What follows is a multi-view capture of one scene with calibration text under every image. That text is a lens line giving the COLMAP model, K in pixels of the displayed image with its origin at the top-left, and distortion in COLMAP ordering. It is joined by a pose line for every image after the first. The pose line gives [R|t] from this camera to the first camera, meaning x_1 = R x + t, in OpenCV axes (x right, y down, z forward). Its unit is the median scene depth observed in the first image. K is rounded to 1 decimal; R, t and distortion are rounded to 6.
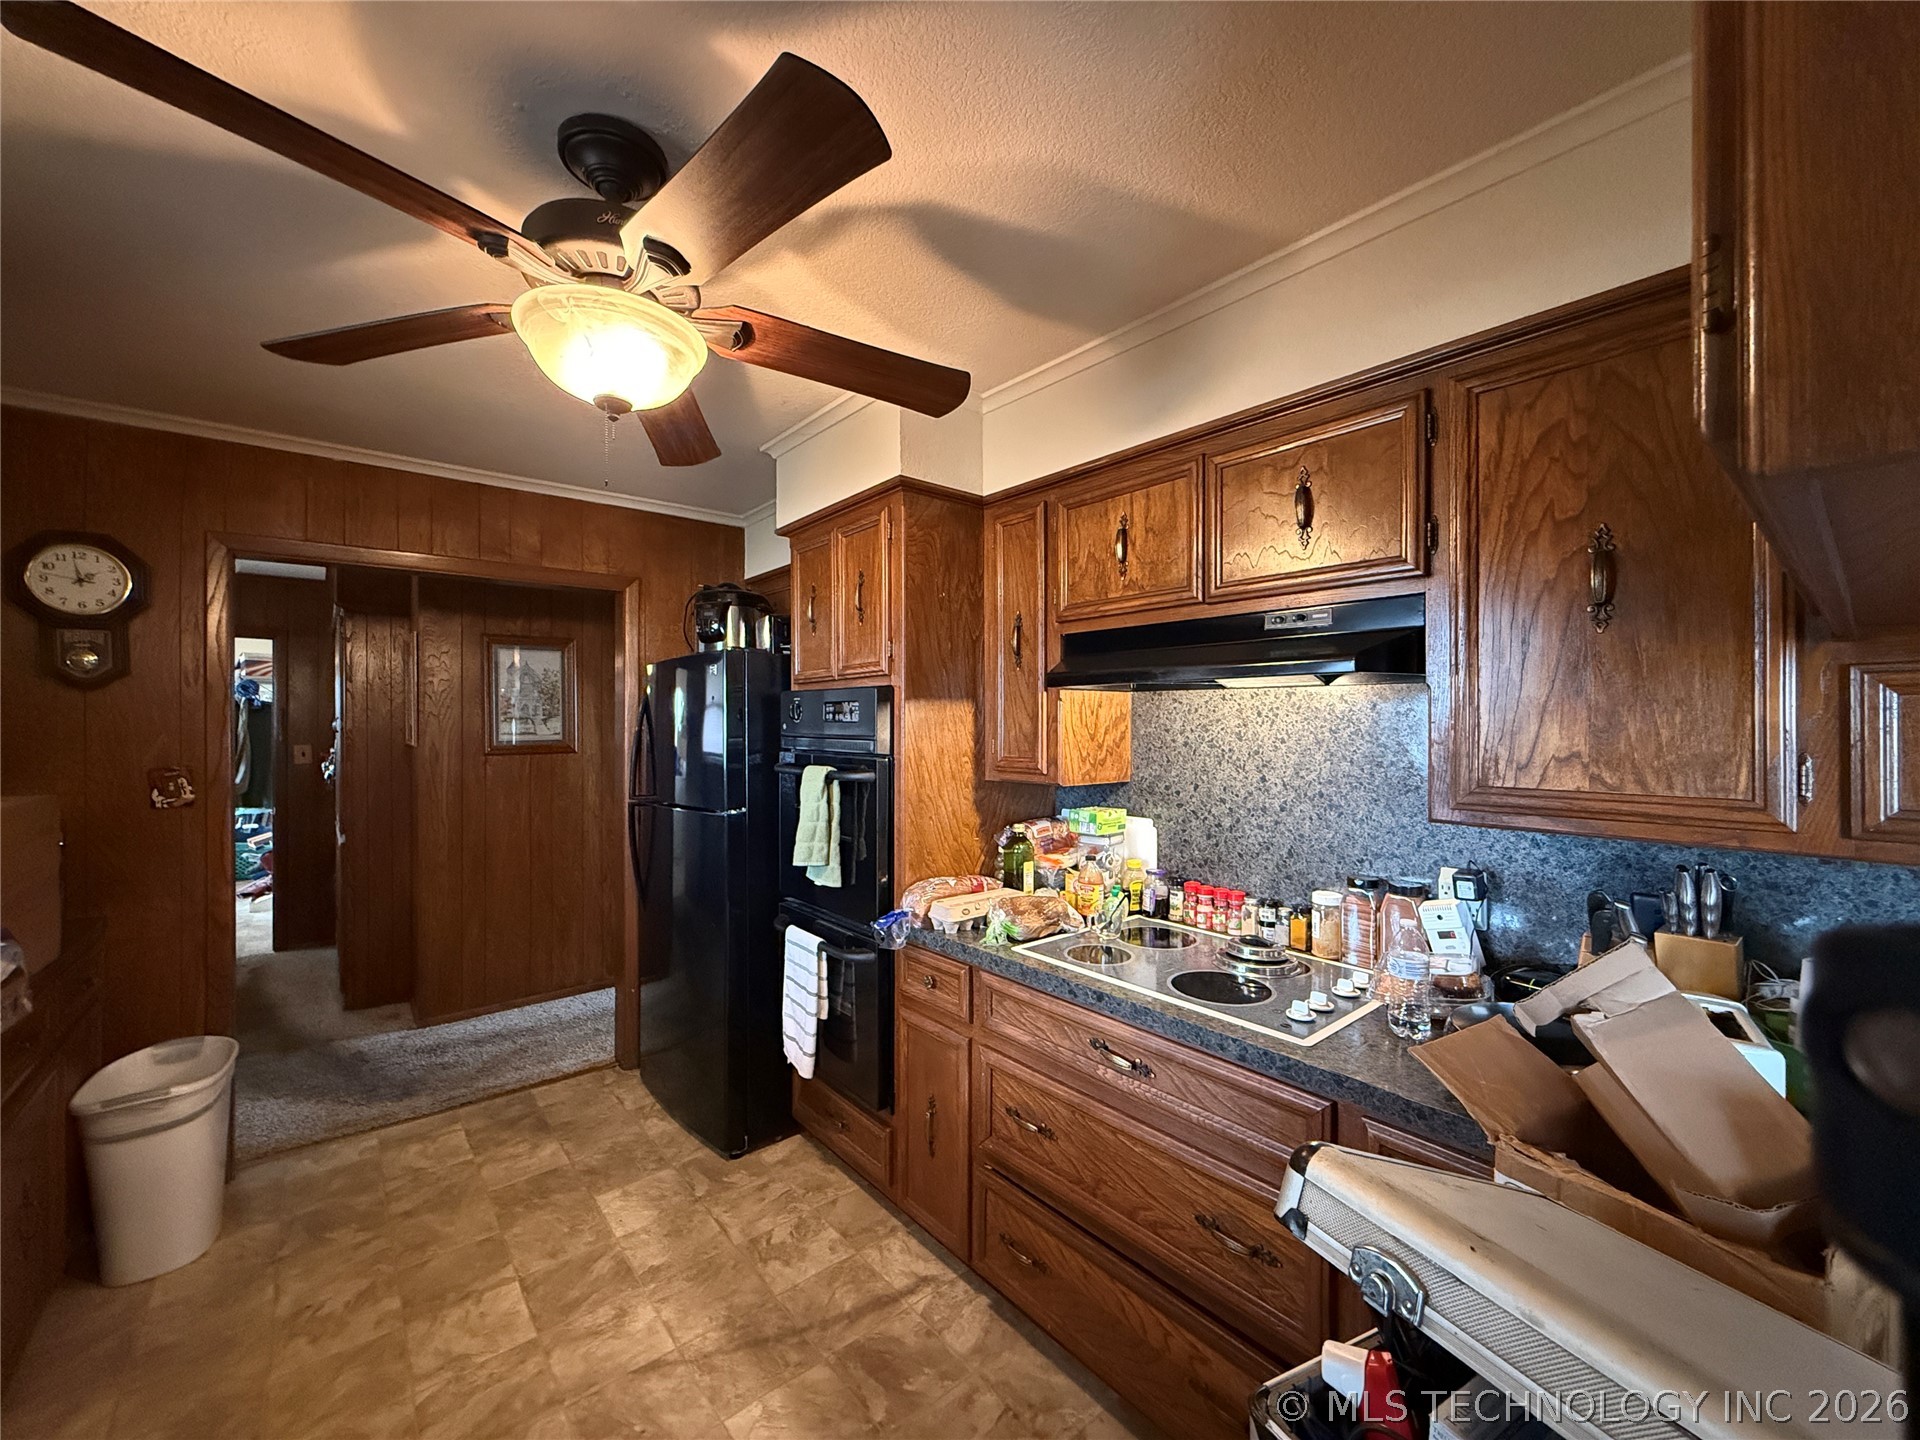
lens RADIAL K [[769.0, 0, 954.2], [0, 769.0, 724.2], [0, 0, 1]] dist [-0.000016, 0.000251]
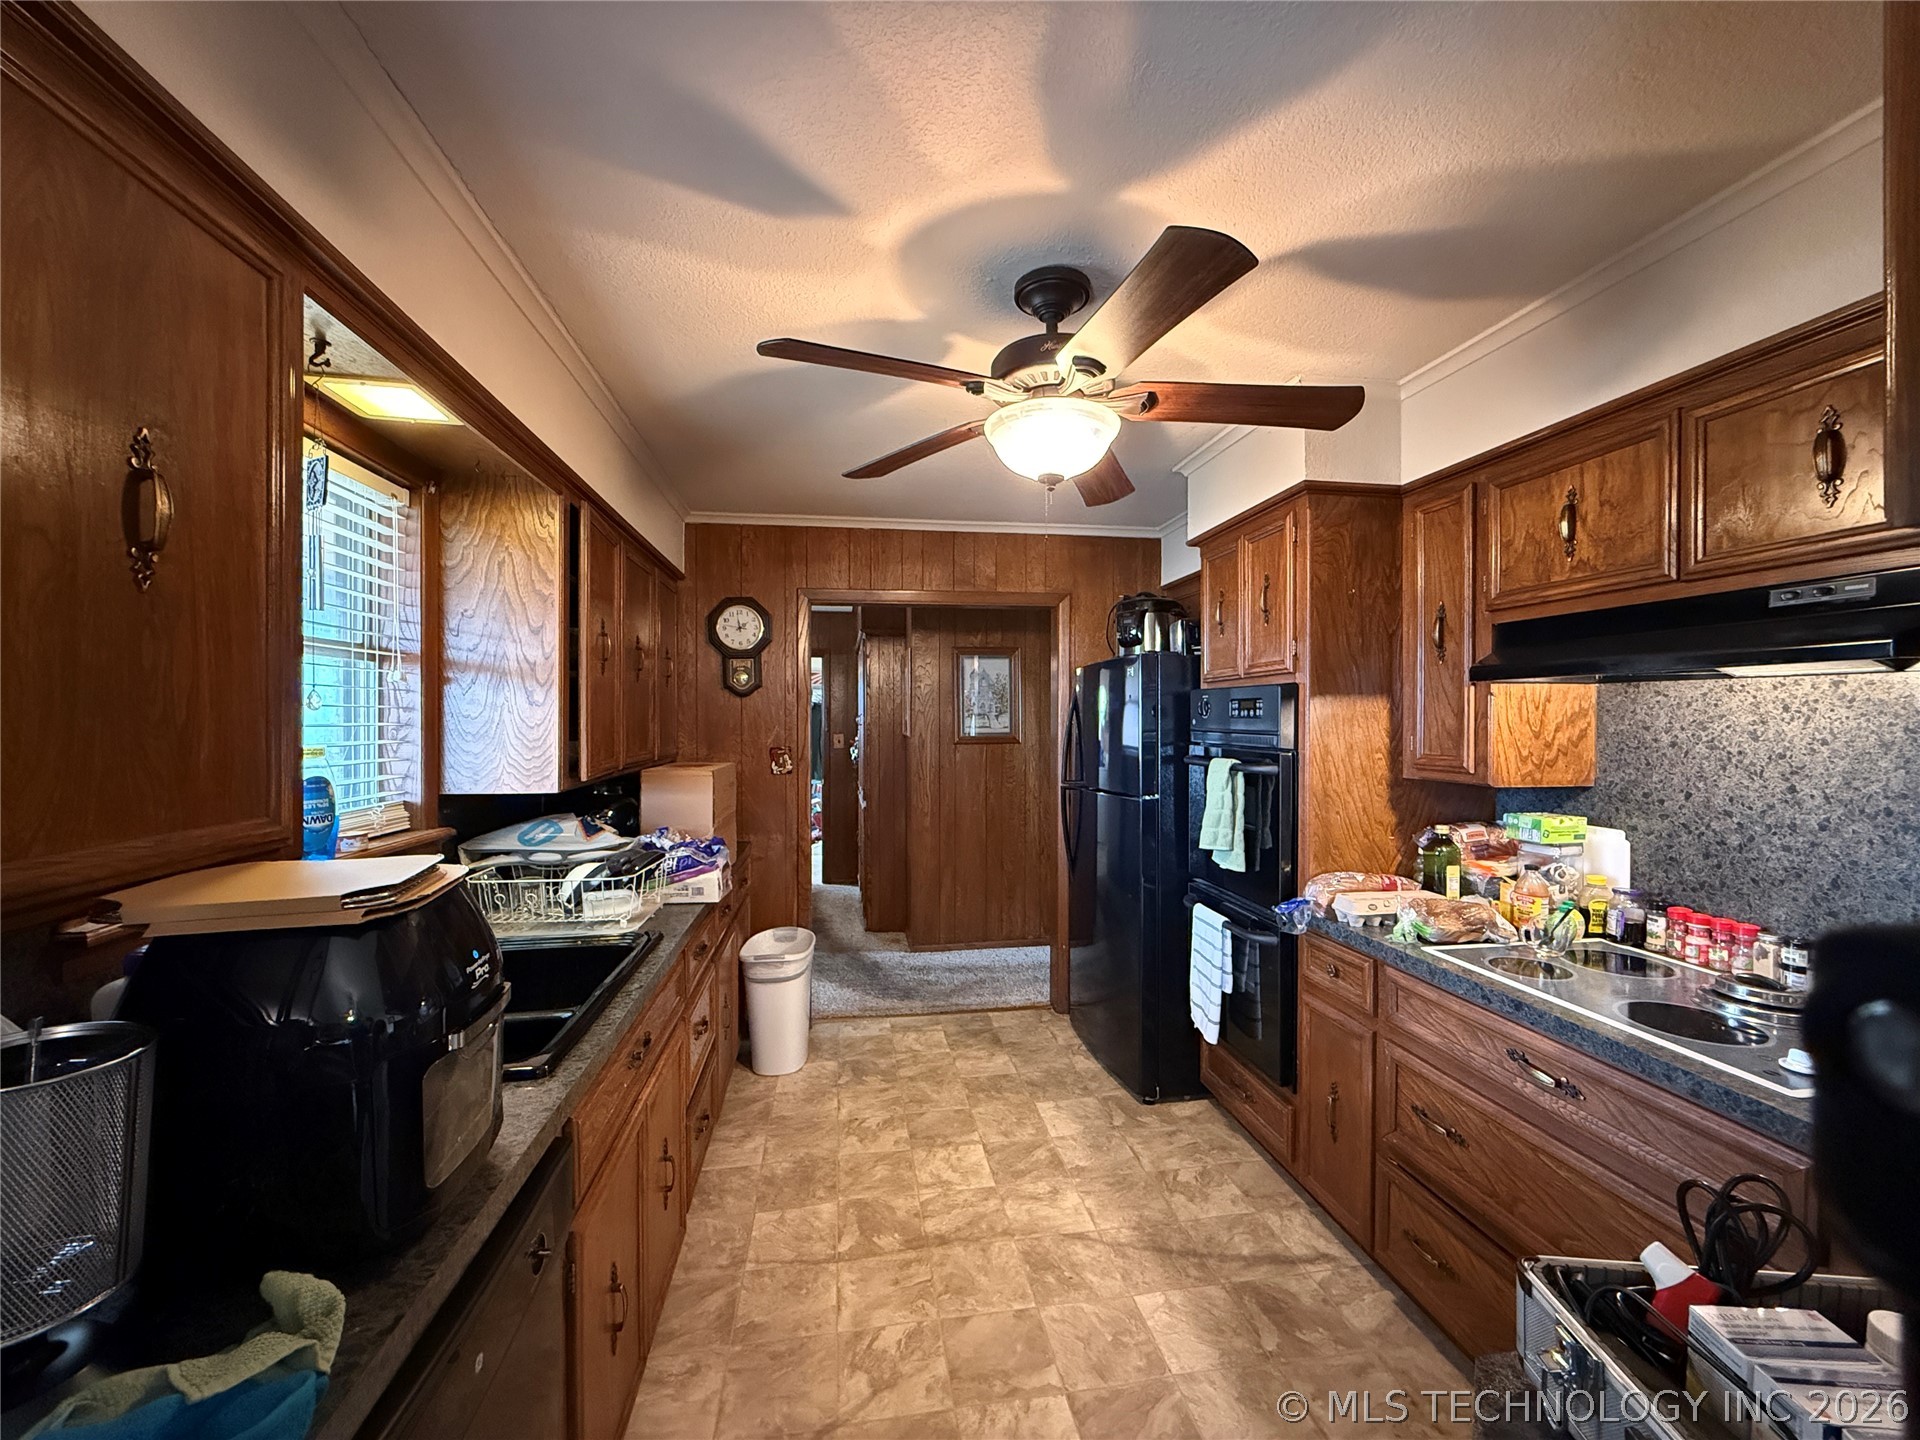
lens RADIAL K [[769.0, 0, 967.0], [0, 769.0, 722.8], [0, 0, 1]] dist [-0.000016, 0.000251]
pose [[0.866274, 0.004265, -0.499551, 0.054927], [-0.002107, 0.999986, 0.004885, -0.000426], [0.499564, -0.003179, 0.866271, -0.128680]]
